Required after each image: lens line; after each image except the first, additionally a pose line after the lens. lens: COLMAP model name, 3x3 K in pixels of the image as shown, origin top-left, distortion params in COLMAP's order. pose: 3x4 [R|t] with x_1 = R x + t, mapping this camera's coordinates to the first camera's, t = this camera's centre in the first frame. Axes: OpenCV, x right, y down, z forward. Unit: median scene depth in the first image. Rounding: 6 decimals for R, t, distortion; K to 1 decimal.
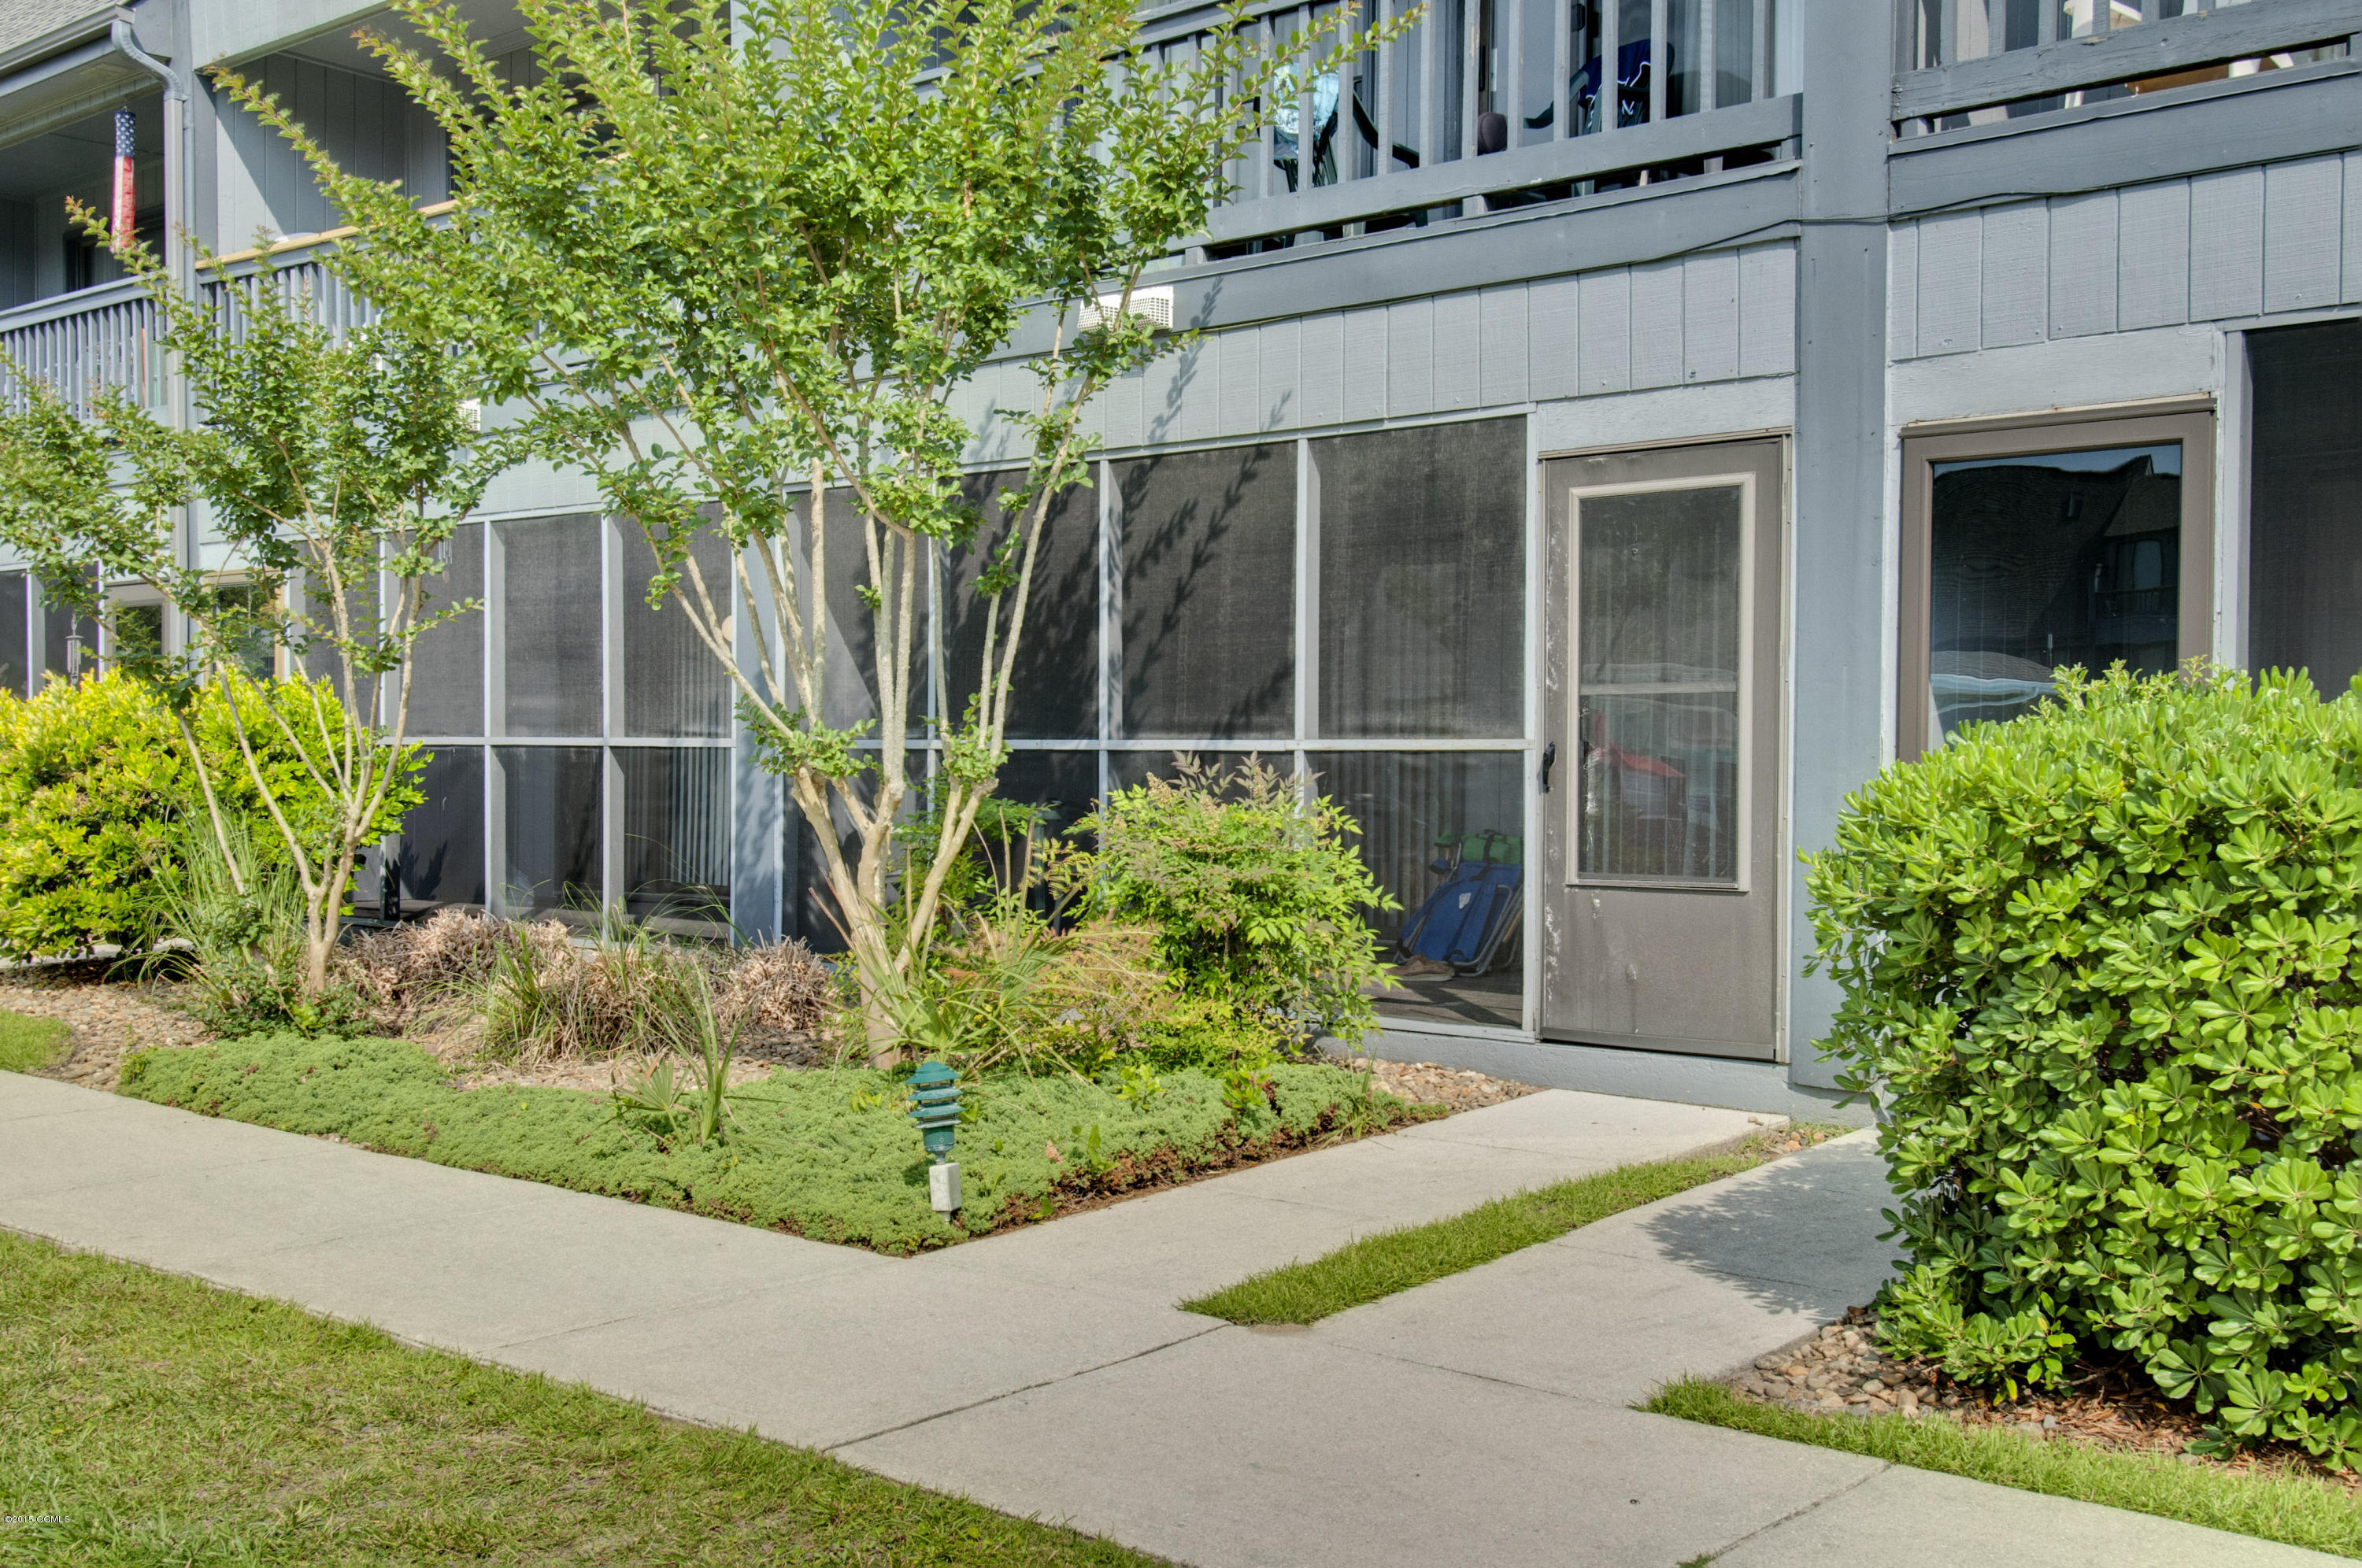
lens RADIAL K [[2272.7, 0, 1175.7], [0, 2272.7, 789.1], [0, 0, 1]] dist [0.022741, 0.000000]
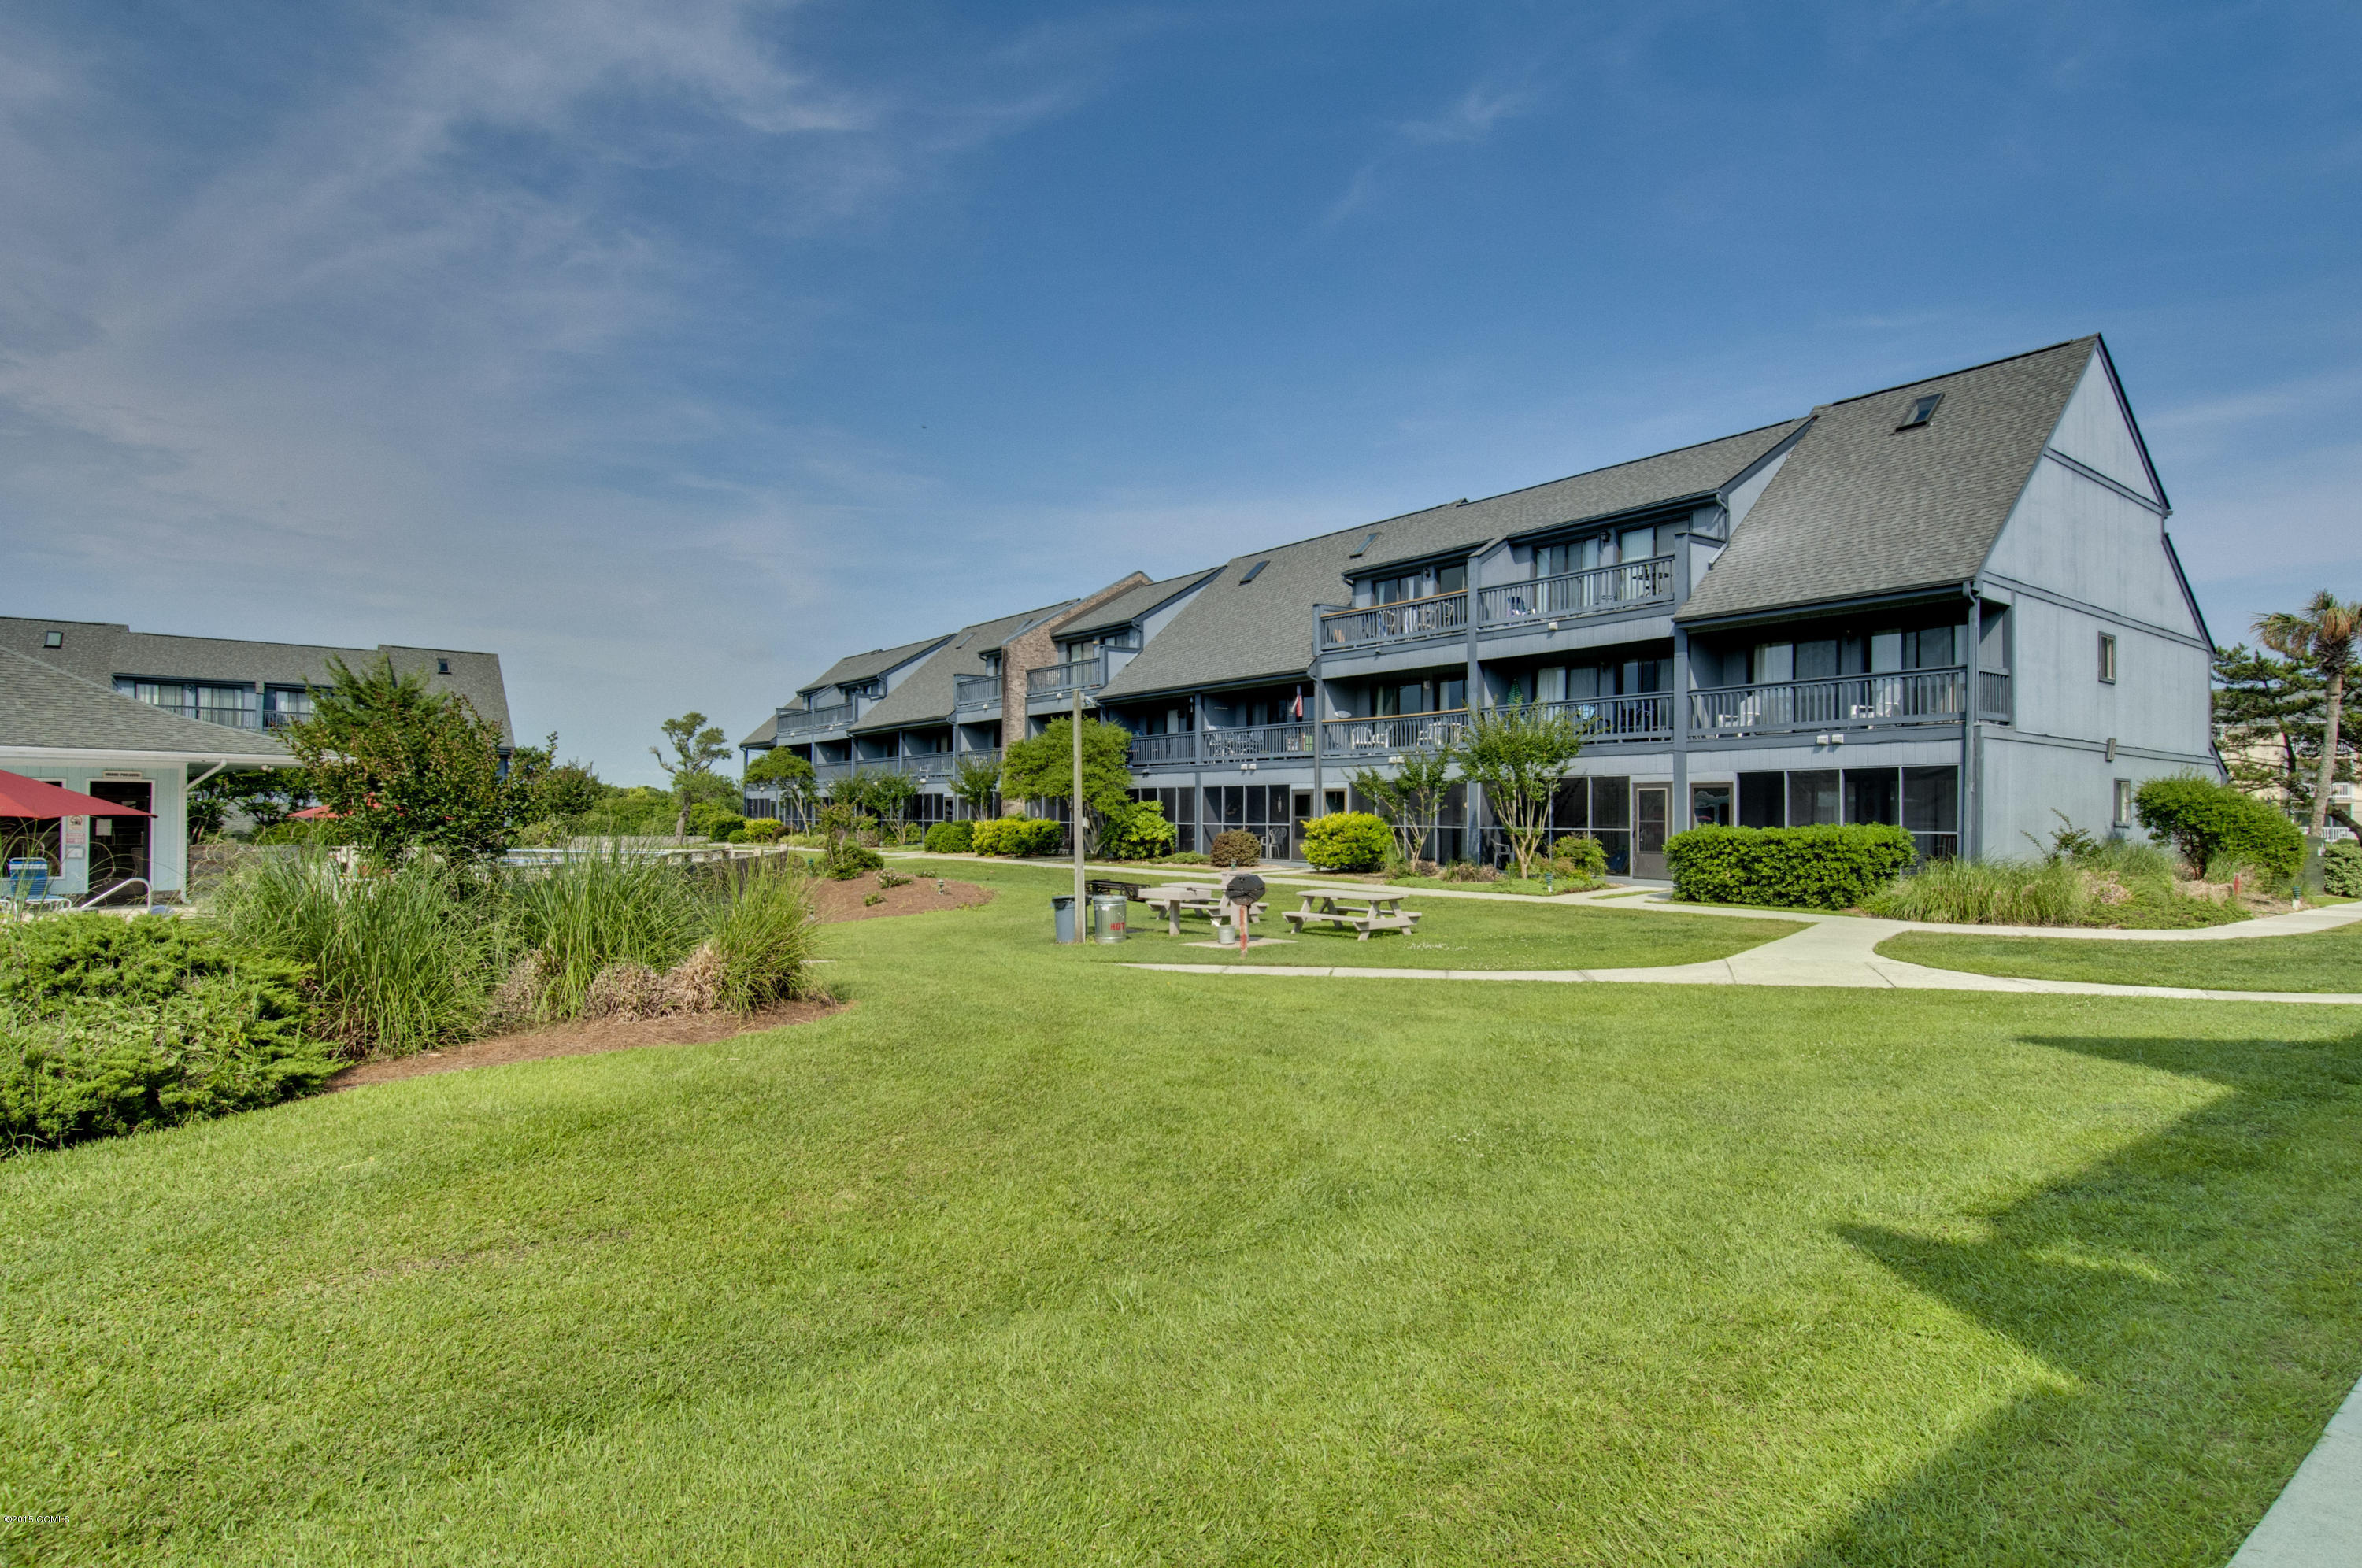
lens RADIAL K [[1225.5, 0, 1161.4], [0, 1225.5, 786.4], [0, 0, 1]] dist [-0.007164, -0.007614]
pose [[0.975870, -0.005937, -0.218272, -0.354620], [-0.002184, 0.999315, -0.036942, -0.012170], [0.218342, 0.036527, 0.975188, -2.470601]]
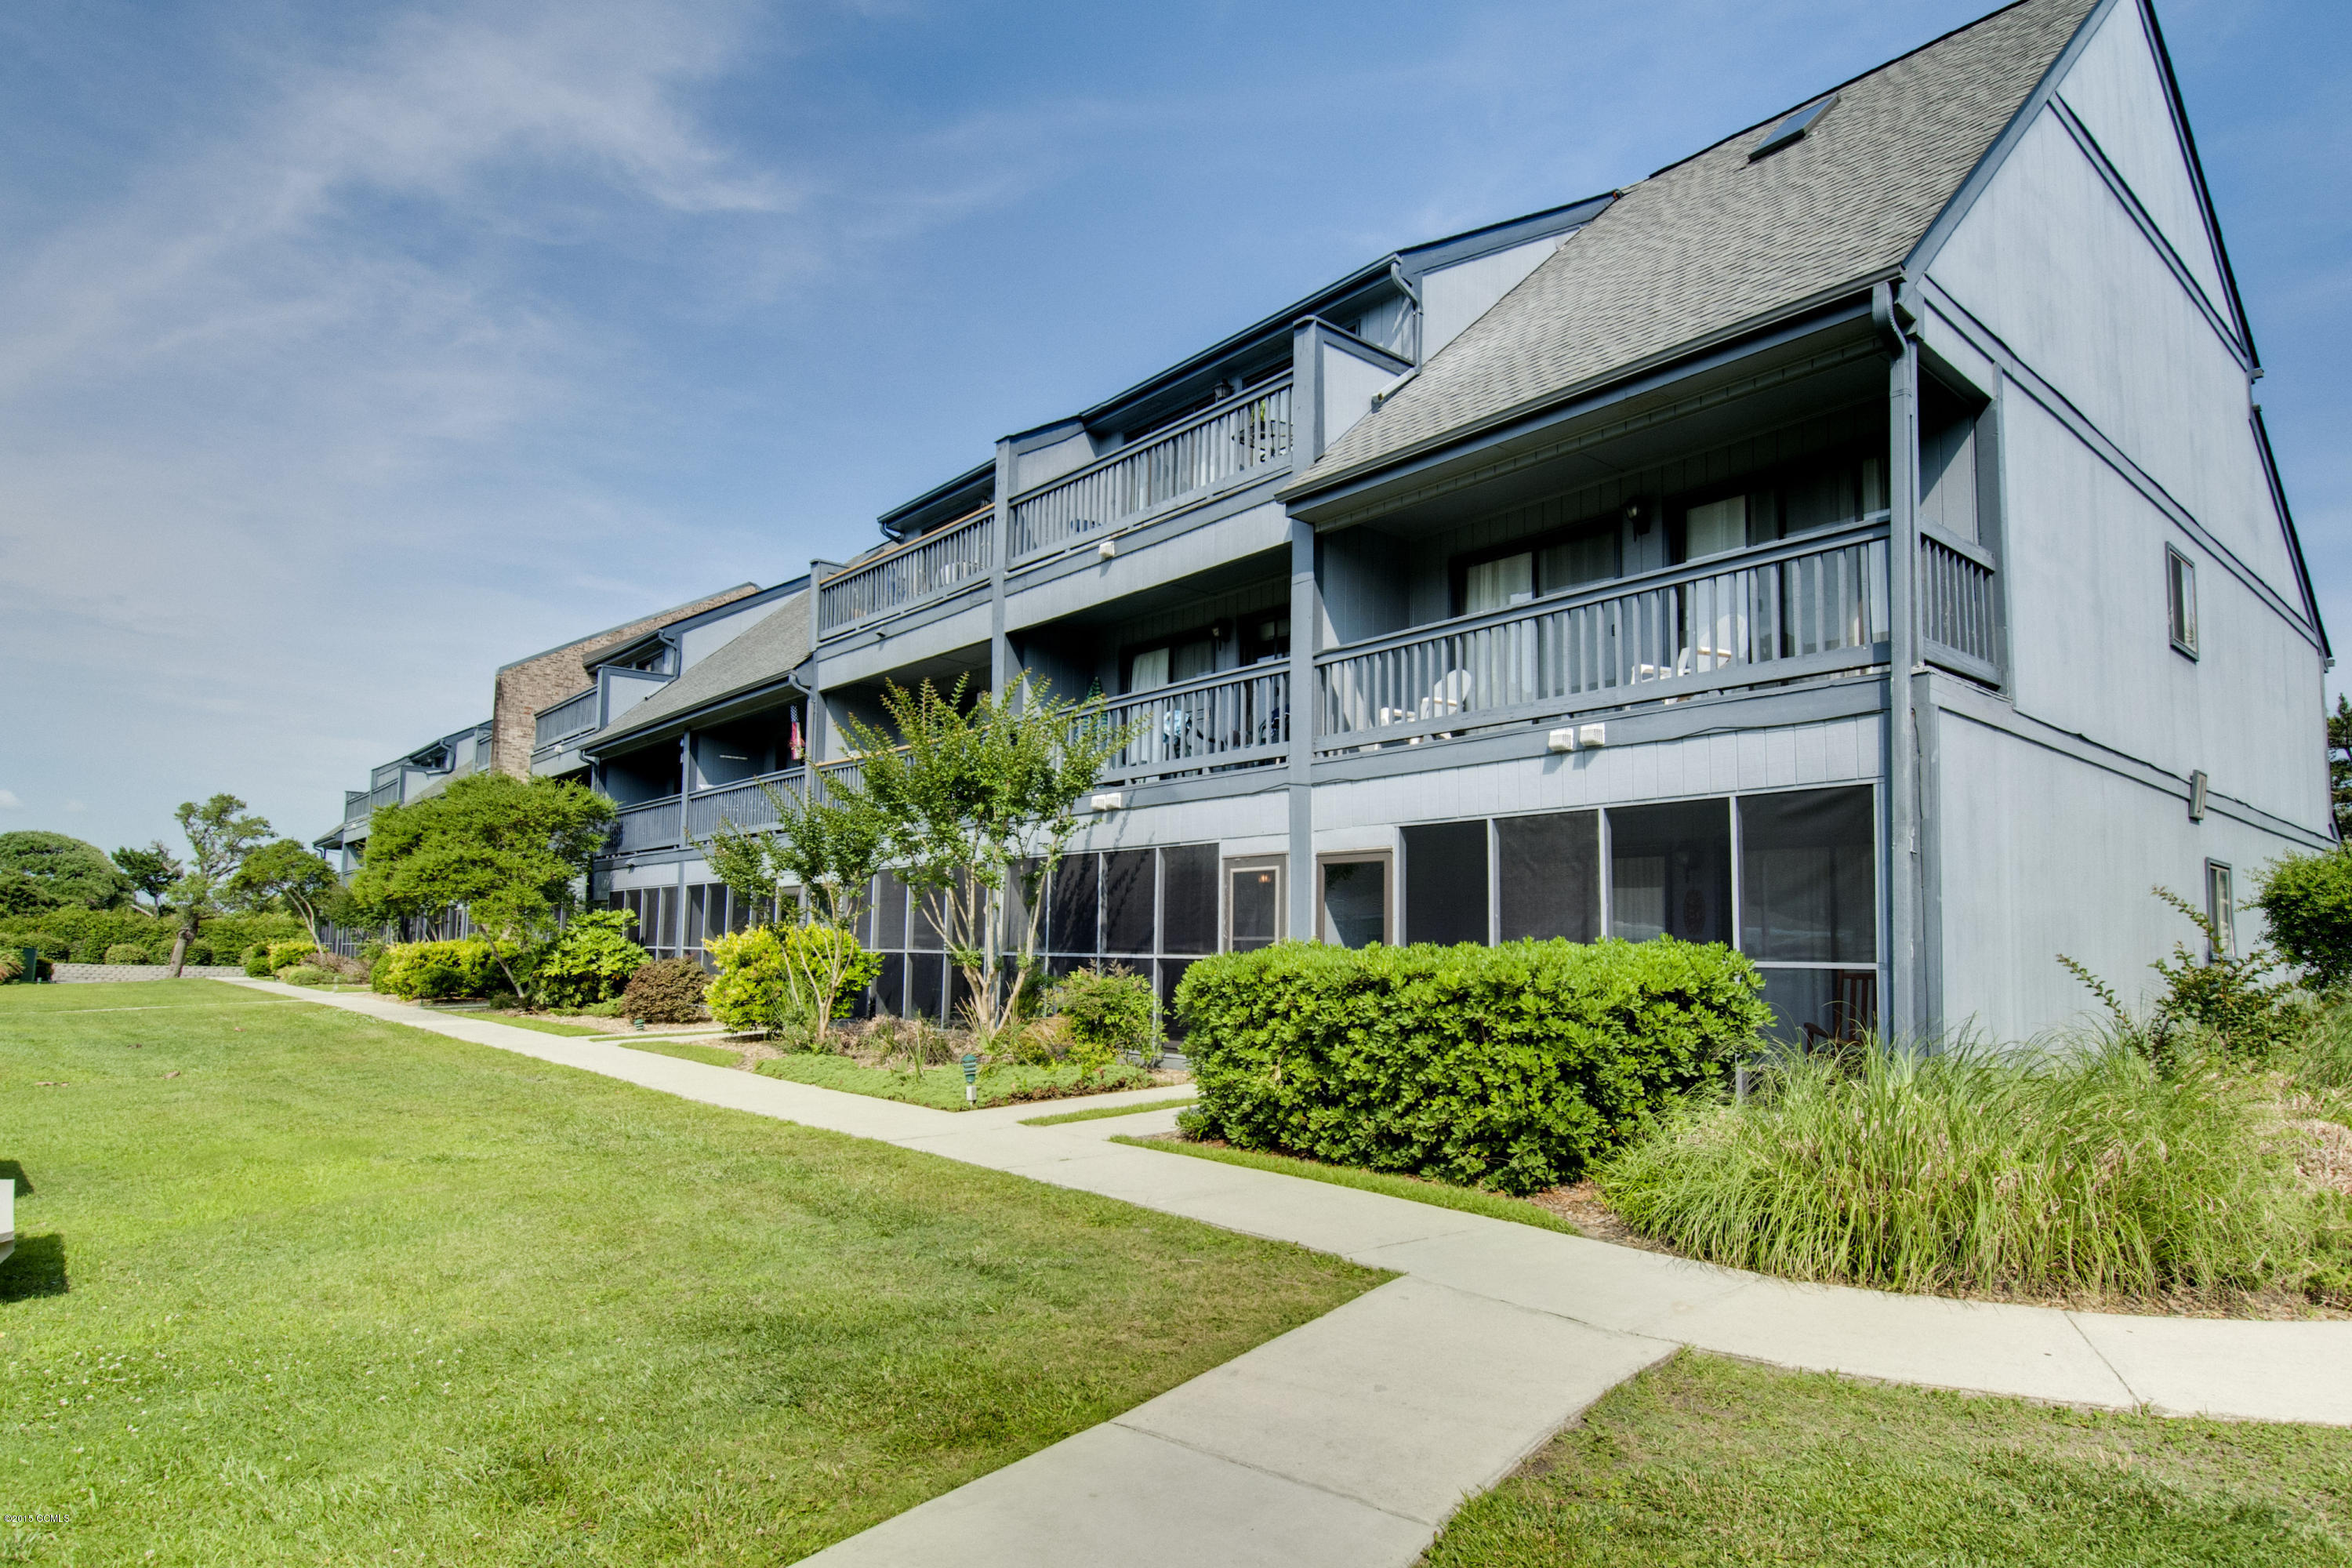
lens RADIAL K [[1286.5, 0, 1223.6], [0, 1286.5, 825.7], [0, 0, 1]] dist [0.007576, -0.002283]
pose [[0.990814, -0.005968, -0.135100, 0.375248], [-0.009314, 0.993642, -0.112199, -0.002753], [0.134911, 0.112427, 0.984459, -0.605734]]
